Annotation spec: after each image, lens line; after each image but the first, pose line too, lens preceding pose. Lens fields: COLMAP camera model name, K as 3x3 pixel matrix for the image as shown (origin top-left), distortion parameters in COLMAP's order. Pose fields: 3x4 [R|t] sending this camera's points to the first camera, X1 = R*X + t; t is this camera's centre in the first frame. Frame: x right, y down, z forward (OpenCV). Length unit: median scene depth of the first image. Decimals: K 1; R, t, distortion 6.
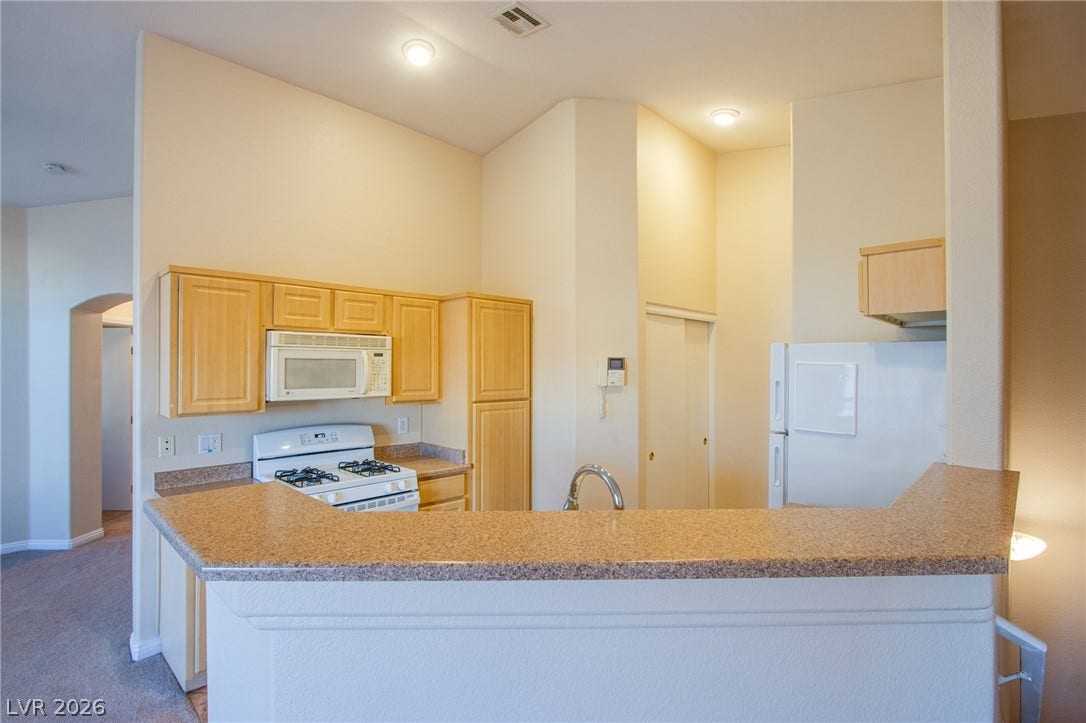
lens RADIAL K [[509.9, 0, 543.0], [0, 509.9, 361.5], [0, 0, 1]] dist [-0.014602, 0.000273]
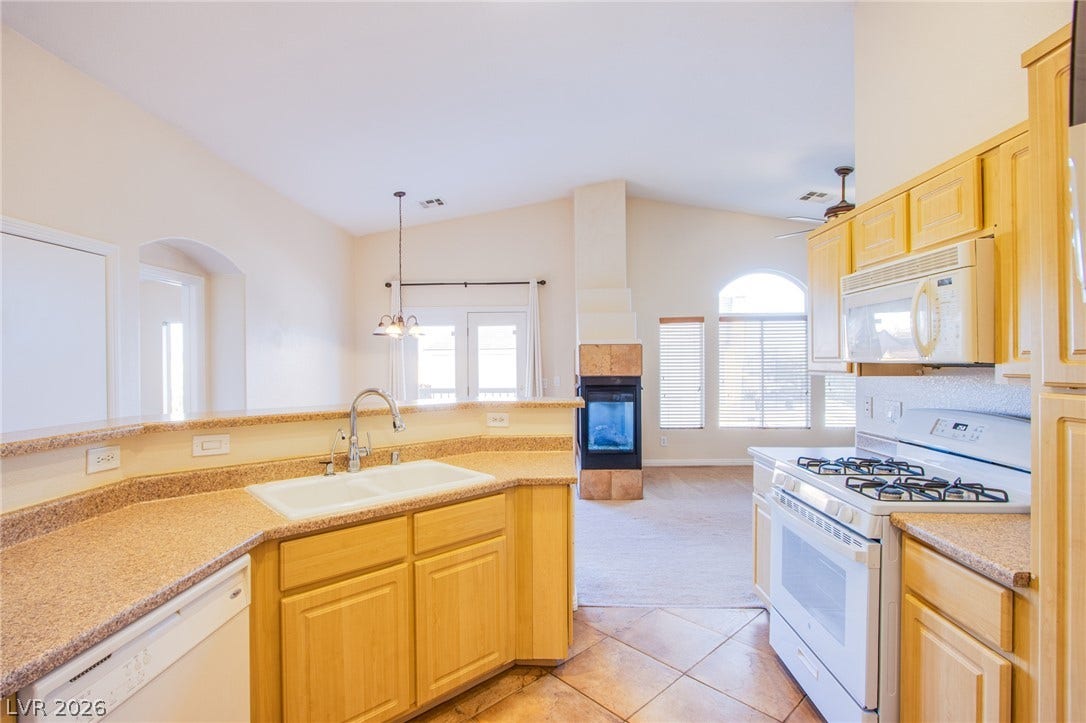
lens RADIAL K [[501.4, 0, 537.2], [0, 501.4, 362.7], [0, 0, 1]] dist [-0.034031, 0.000149]
pose [[-0.744800, 0.005405, -0.667266, 0.253880], [0.010568, 0.999937, -0.003696, 0.052075], [0.667204, -0.009804, -0.744811, 0.861003]]
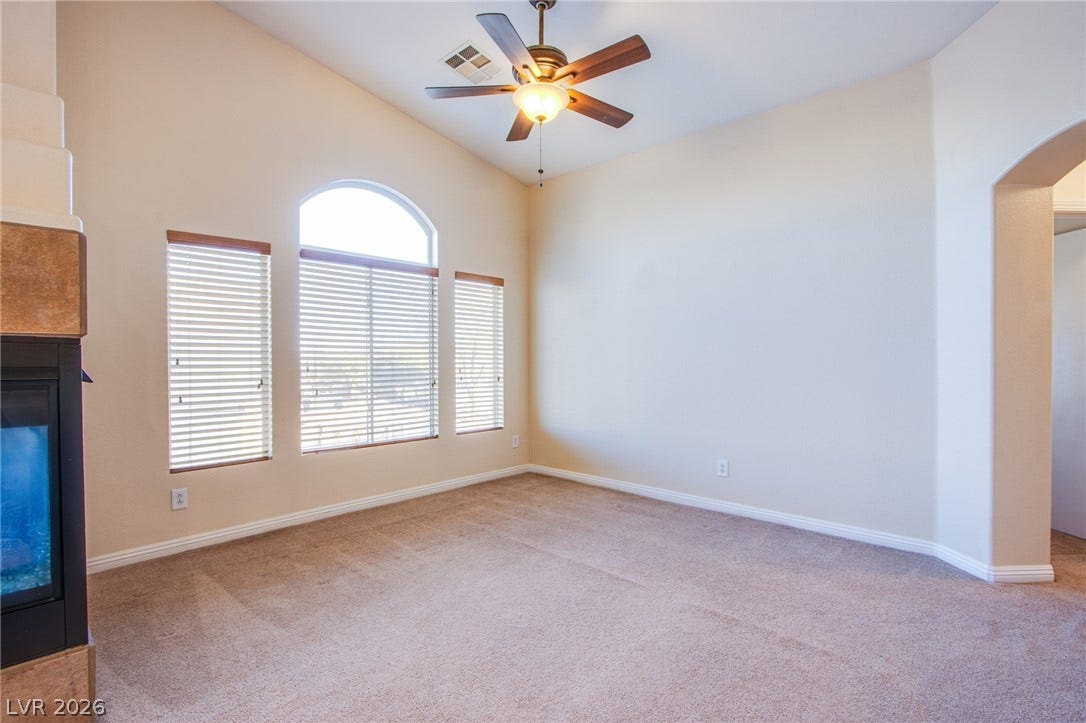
lens RADIAL K [[509.9, 0, 543.0], [0, 509.9, 361.5], [0, 0, 1]] dist [-0.014602, 0.000273]
pose [[0.019817, 0.002203, -0.999801, -0.358080], [0.013676, 0.999903, 0.002474, 0.104063], [0.999710, -0.013723, 0.019785, 0.463144]]
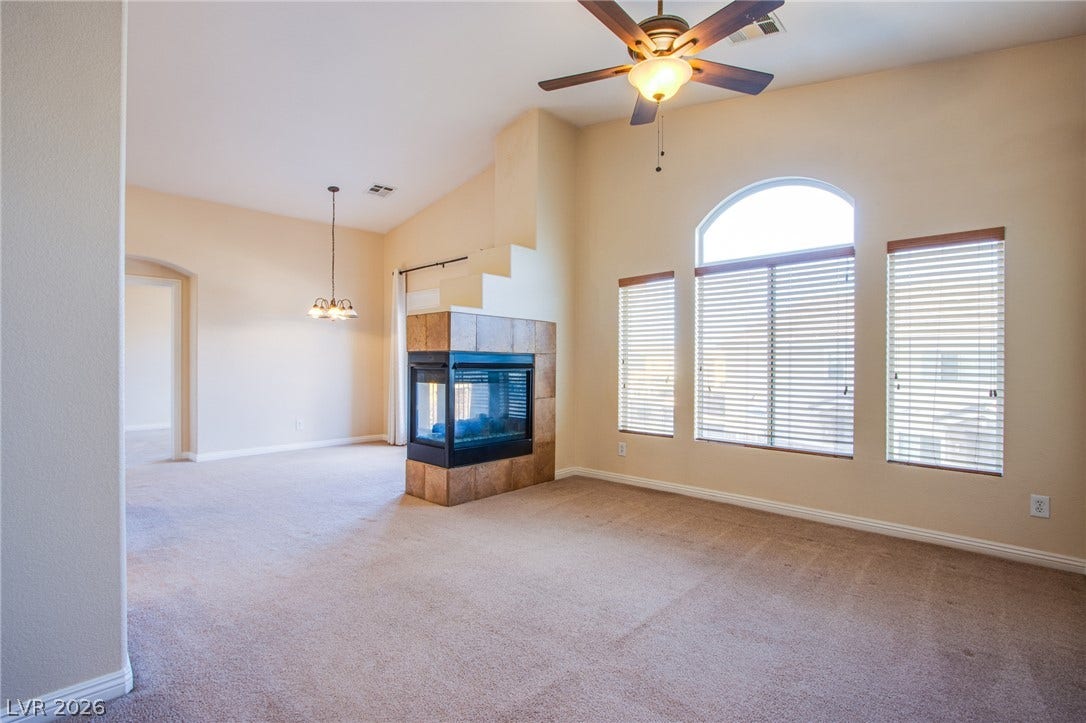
lens RADIAL K [[501.4, 0, 537.2], [0, 501.4, 362.7], [0, 0, 1]] dist [-0.034031, 0.000149]
pose [[-0.999924, -0.002309, -0.012080, -0.907308], [-0.002271, 0.999992, -0.003151, 0.106767], [0.012087, -0.003124, -0.999922, 1.093860]]
